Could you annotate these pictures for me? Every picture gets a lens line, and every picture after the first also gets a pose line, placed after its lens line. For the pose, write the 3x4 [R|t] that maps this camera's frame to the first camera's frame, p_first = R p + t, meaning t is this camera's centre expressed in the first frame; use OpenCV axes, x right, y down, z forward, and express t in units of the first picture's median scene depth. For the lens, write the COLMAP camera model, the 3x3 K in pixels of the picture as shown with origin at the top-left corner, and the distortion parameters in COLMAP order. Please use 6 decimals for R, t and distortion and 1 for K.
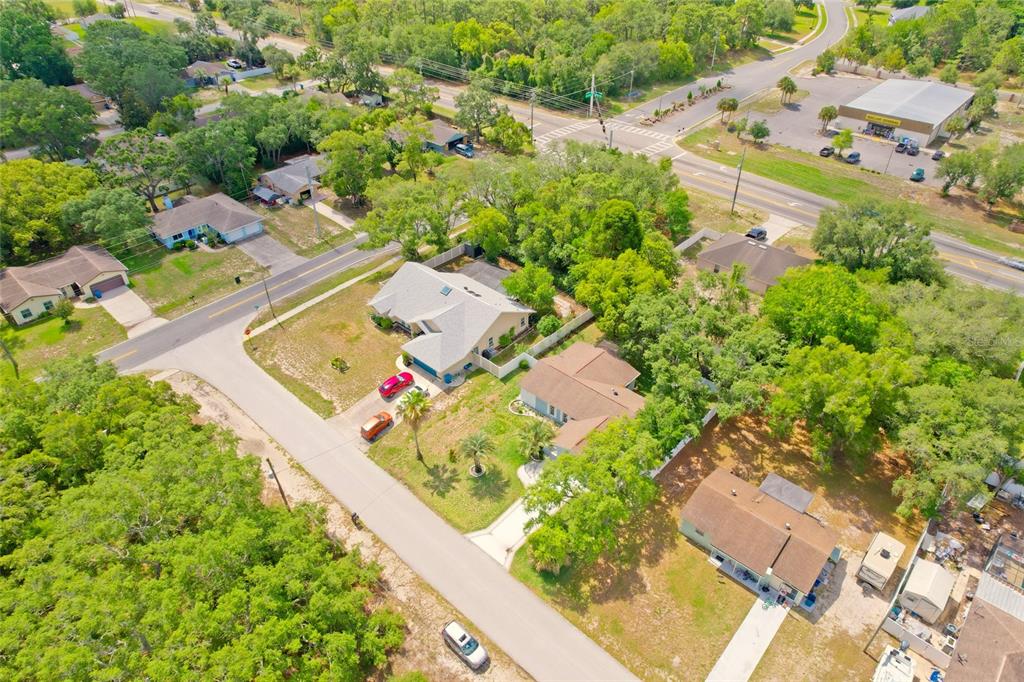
lens RADIAL K [[650.7, 0, 514.6], [0, 650.7, 344.4], [0, 0, 1]] dist [-0.086901, 0.078623]
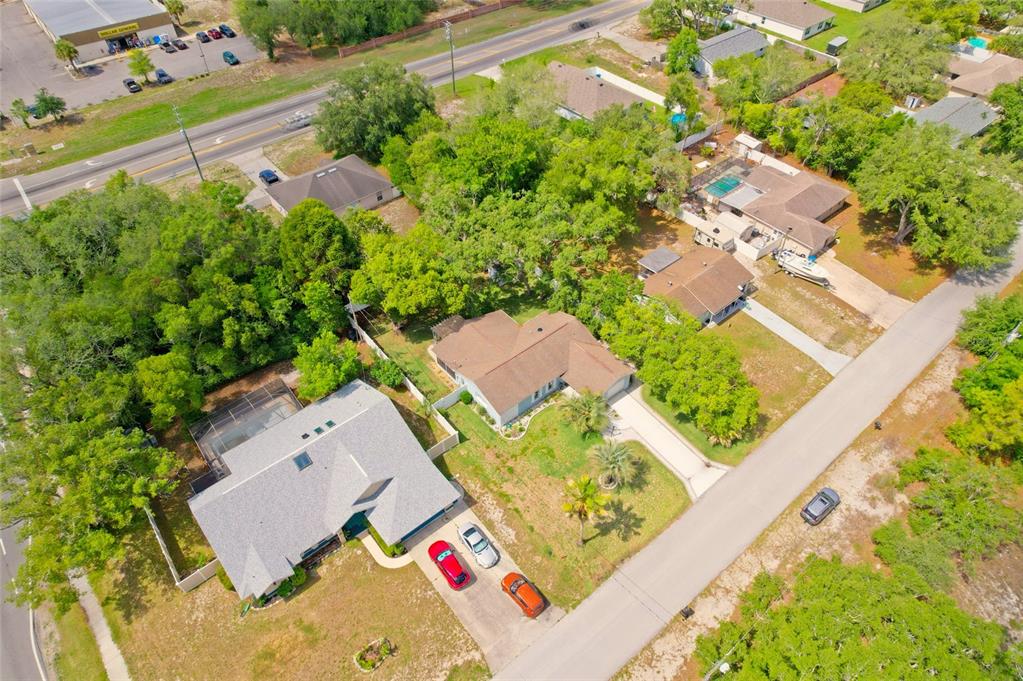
lens RADIAL K [[650.1, 0, 514.1], [0, 650.1, 343.9], [0, 0, 1]] dist [-0.086901, 0.078623]
pose [[0.135004, -0.713242, 0.687794, -0.431804], [0.607639, 0.607895, 0.511116, -0.351134], [-0.782655, 0.348927, 0.515461, 0.466950]]
